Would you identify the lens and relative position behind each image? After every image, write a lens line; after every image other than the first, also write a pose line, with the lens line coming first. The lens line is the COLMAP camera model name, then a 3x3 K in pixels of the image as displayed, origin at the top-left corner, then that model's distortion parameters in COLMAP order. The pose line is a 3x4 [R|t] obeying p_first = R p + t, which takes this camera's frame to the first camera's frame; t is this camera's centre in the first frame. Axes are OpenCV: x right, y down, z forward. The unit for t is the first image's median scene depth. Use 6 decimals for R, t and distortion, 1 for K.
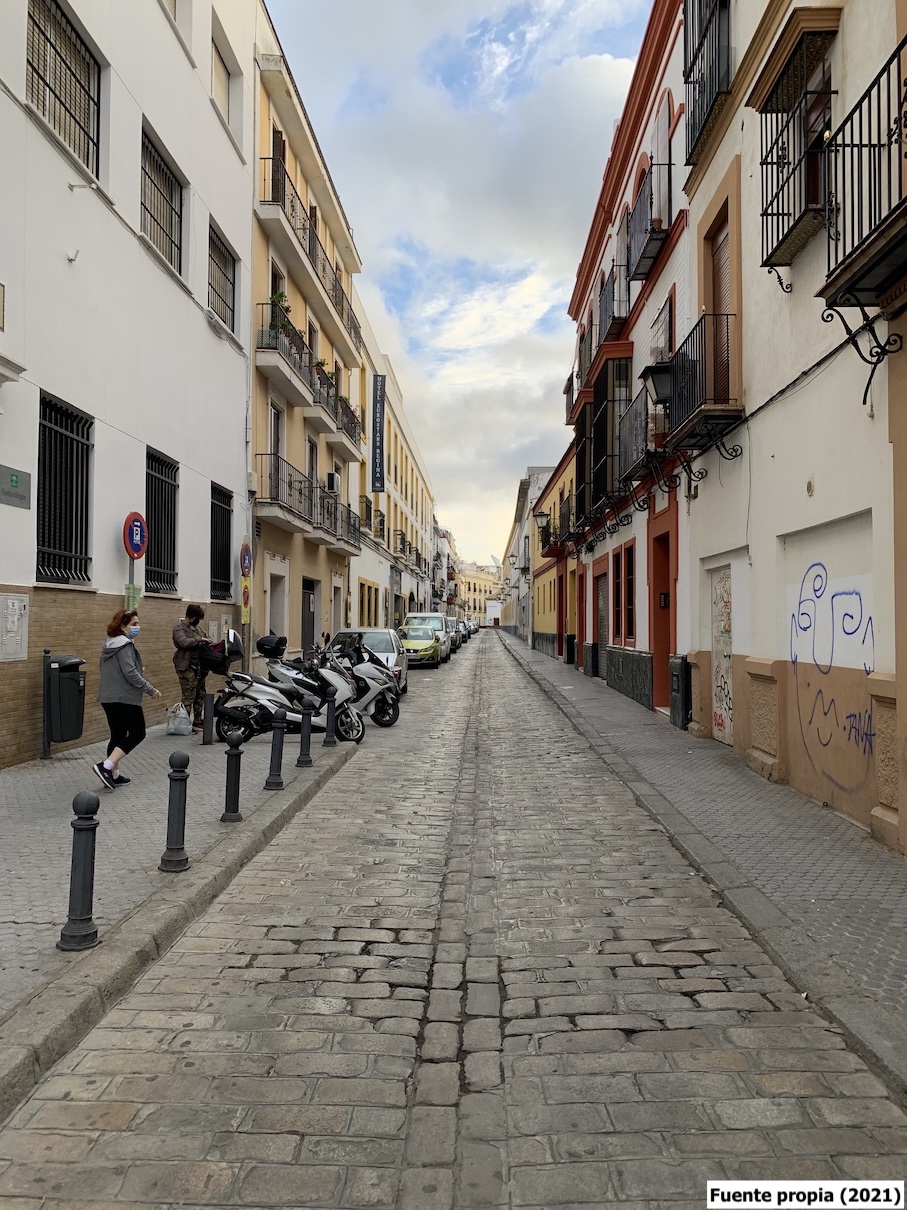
lens RADIAL K [[920.5, 0, 460.1], [0, 920.5, 610.4], [0, 0, 1]] dist [0.010235, -0.024350]
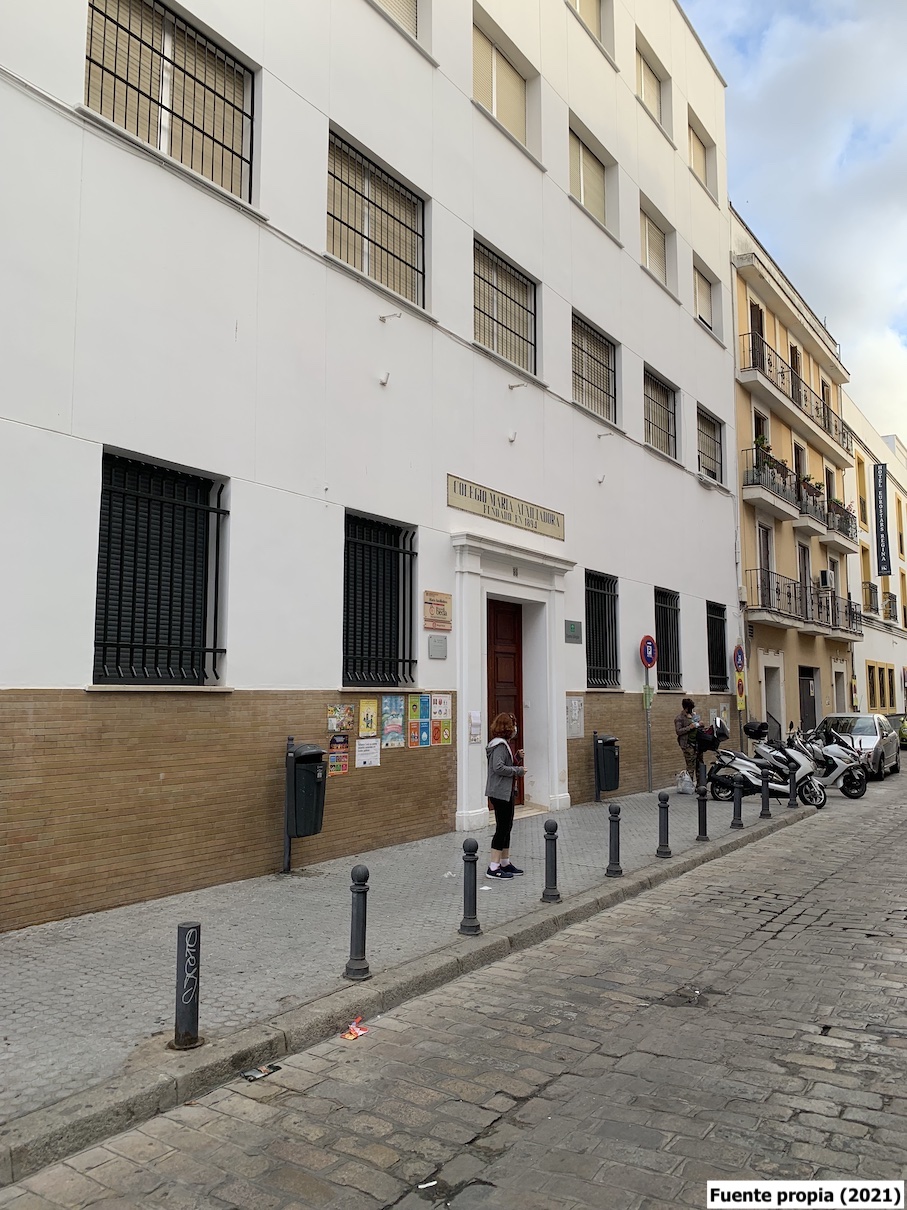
lens RADIAL K [[920.5, 0, 425.0], [0, 920.5, 592.3], [0, 0, 1]] dist [0.010235, -0.024350]
pose [[0.827269, -0.065635, -0.557959, 0.119036], [0.010338, 0.994762, -0.101690, -0.021503], [0.561711, 0.078357, 0.823615, -0.277323]]
